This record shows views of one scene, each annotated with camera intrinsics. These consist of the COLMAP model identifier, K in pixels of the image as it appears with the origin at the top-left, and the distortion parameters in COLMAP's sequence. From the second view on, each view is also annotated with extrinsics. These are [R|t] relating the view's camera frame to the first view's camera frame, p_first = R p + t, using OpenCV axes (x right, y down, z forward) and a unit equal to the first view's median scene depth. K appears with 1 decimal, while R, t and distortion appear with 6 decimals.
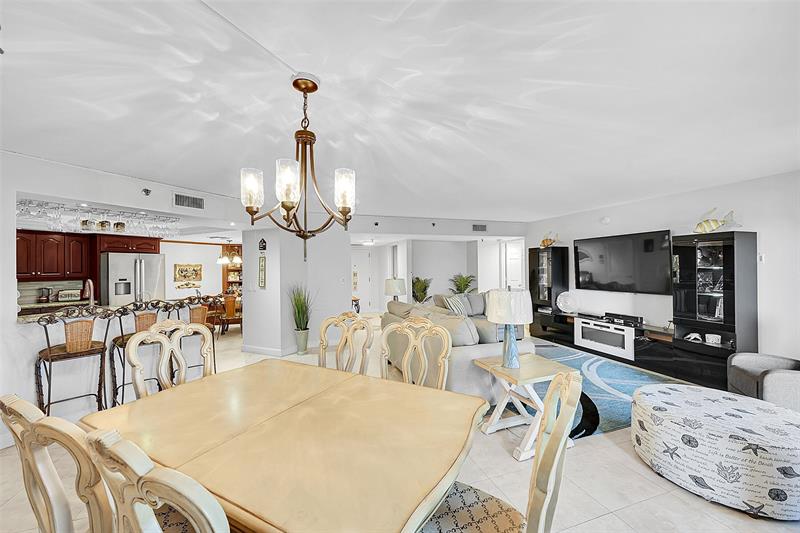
lens RADIAL K [[314.3, 0, 402.5], [0, 314.3, 264.5], [0, 0, 1]] dist [-0.001526, 0.000049]
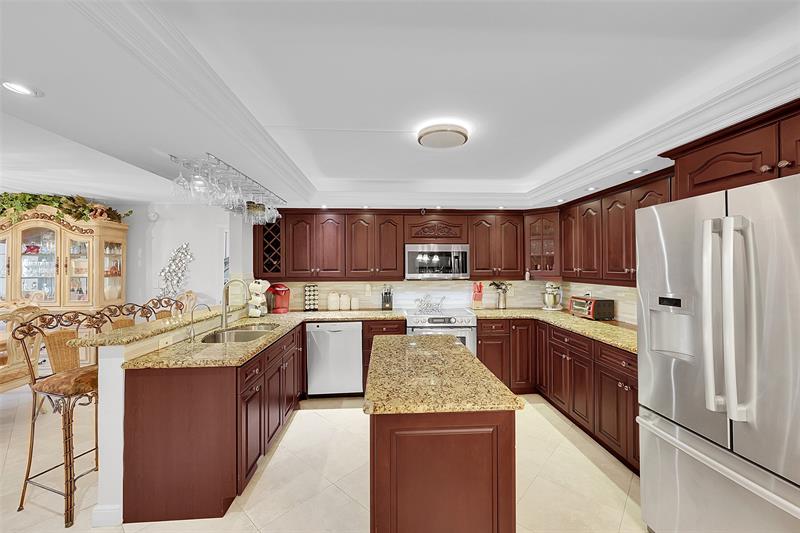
lens RADIAL K [[314.3, 0, 402.5], [0, 314.3, 264.5], [0, 0, 1]] dist [-0.001526, 0.000049]
pose [[-0.867652, 0.010746, -0.497056, -0.594876], [0.017116, 0.999819, -0.008261, 0.015364], [0.496877, -0.015675, -0.867679, 1.196147]]
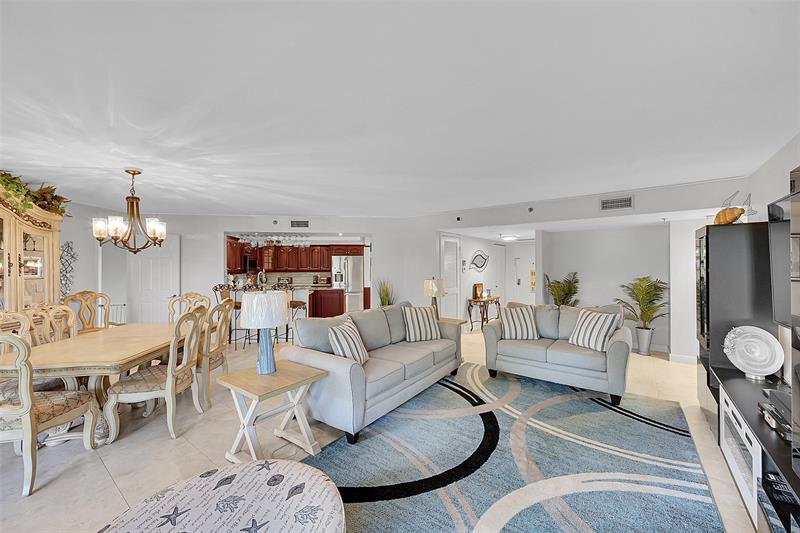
lens RADIAL K [[314.3, 0, 402.5], [0, 314.3, 264.5], [0, 0, 1]] dist [-0.001526, 0.000049]
pose [[0.559777, 0.005073, -0.828628, 0.668434], [0.005272, 0.999939, 0.009684, -0.006325], [0.828626, -0.009790, 0.559717, 0.393198]]
